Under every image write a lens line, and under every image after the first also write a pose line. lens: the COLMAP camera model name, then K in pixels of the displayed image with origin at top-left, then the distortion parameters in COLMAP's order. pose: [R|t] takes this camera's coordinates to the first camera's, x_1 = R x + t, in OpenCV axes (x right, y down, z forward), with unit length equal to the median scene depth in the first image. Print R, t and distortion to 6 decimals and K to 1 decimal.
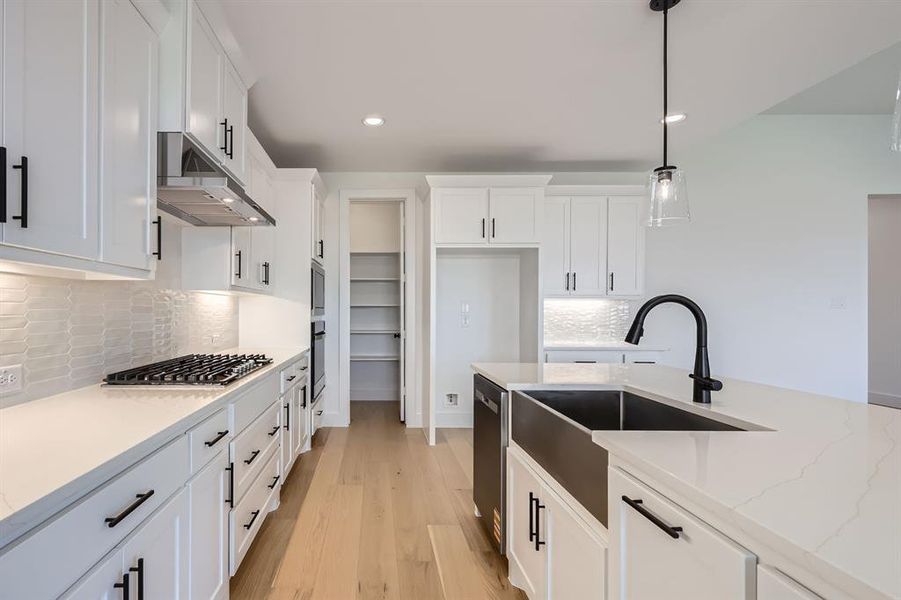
lens RADIAL K [[453.6, 0, 443.3], [0, 453.6, 305.0], [0, 0, 1]] dist [-0.001545, 0.000078]
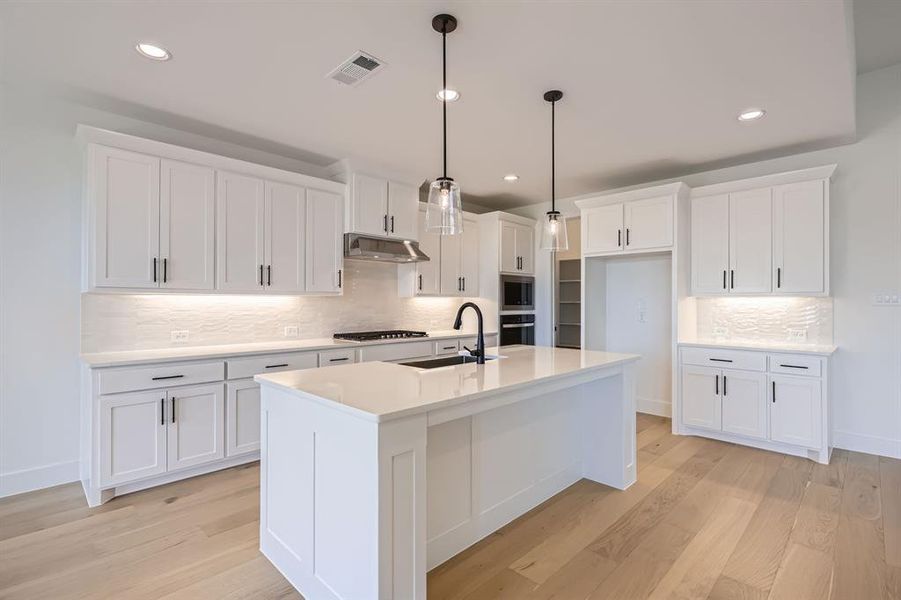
lens RADIAL K [[411.0, 0, 444.5], [0, 411.0, 301.1], [0, 0, 1]] dist [-0.000567, 0.001431]
pose [[0.718712, -0.003551, -0.695298, 0.501937], [0.005996, 0.999981, 0.001091, -0.009462], [0.695282, -0.004953, 0.718720, -0.078845]]
